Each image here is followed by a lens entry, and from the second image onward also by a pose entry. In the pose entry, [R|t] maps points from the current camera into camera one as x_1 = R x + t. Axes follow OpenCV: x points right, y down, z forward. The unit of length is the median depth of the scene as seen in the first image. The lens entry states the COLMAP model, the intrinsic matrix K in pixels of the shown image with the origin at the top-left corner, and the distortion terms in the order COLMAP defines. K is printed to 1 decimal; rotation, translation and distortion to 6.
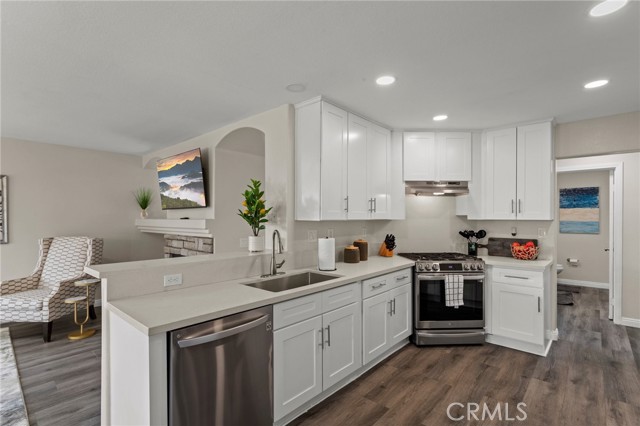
lens RADIAL K [[305.8, 0, 321.6], [0, 305.8, 216.3], [0, 0, 1]] dist [0.000732, -0.000021]
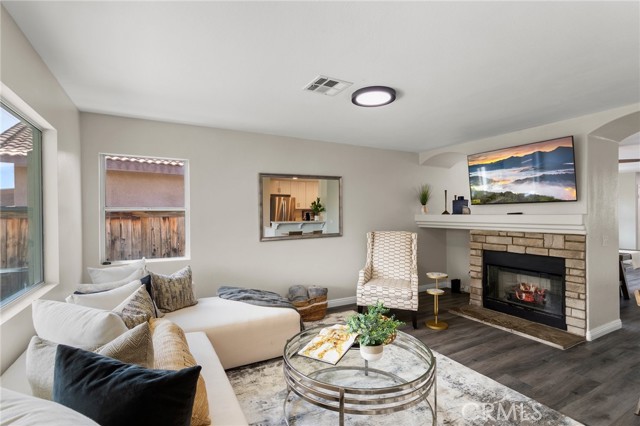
lens RADIAL K [[305.8, 0, 319.1], [0, 305.8, 215.6], [0, 0, 1]] dist [0.000732, -0.000021]
pose [[0.937158, -0.003557, -0.348888, -0.782773], [0.008795, 0.999871, 0.013431, -0.005317], [0.348795, -0.015655, 0.937068, -0.113150]]
